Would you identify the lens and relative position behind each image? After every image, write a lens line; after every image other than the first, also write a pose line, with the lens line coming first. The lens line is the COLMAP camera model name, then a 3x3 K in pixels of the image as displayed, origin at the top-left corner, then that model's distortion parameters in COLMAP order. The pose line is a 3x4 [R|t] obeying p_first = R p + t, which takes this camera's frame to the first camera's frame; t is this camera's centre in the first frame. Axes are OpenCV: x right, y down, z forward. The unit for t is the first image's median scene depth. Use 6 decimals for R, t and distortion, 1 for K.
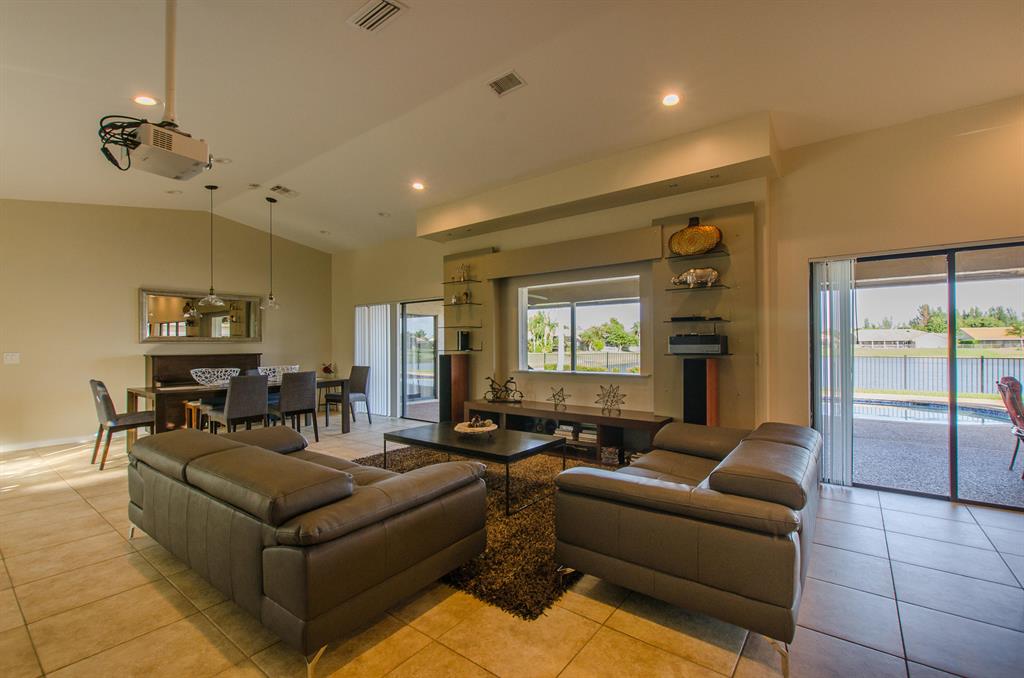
lens RADIAL K [[445.5, 0, 507.7], [0, 445.5, 341.5], [0, 0, 1]] dist [-0.000234, -0.000245]
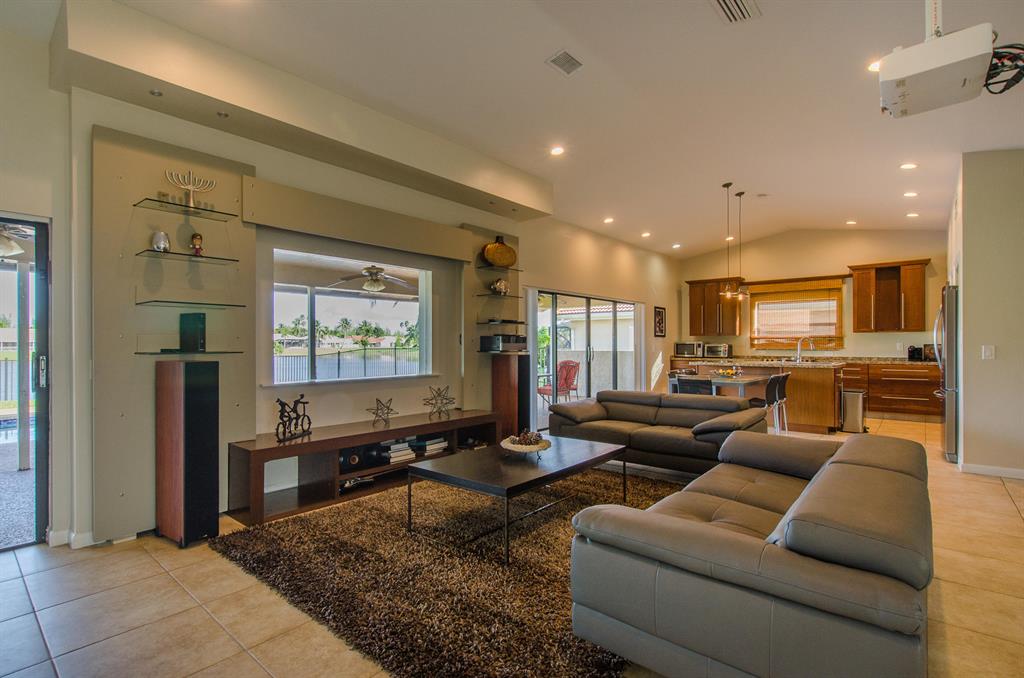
lens RADIAL K [[485.7, 0, 510.0], [0, 485.7, 343.9], [0, 0, 1]] dist [-0.000760, -0.000594]
pose [[0.050759, 0.004750, 0.998700, -0.804039], [-0.006023, 0.999972, -0.004450, 0.013574], [-0.998693, -0.005790, 0.050786, 0.833726]]
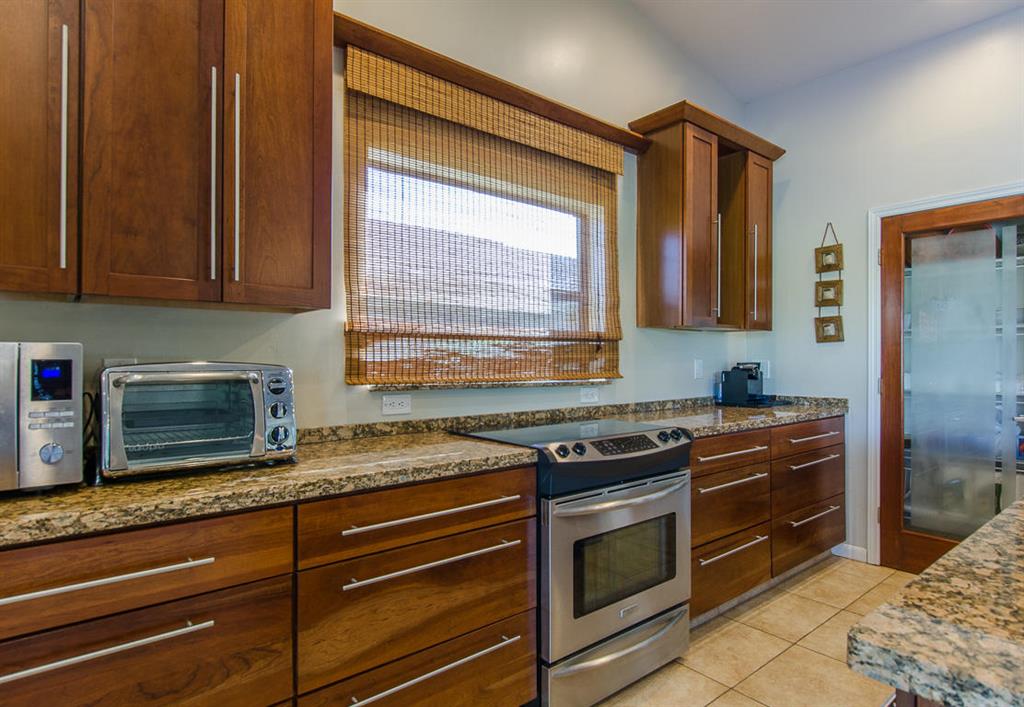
lens RADIAL K [[557.6, 0, 512.0], [0, 557.6, 353.5], [0, 0, 1]] dist [-0.001511, -0.000172]
pose [[-0.974193, 0.001335, 0.225715, 1.130260], [-0.001862, 0.999901, -0.013951, -0.003169], [-0.225711, -0.014011, -0.974094, 0.306890]]
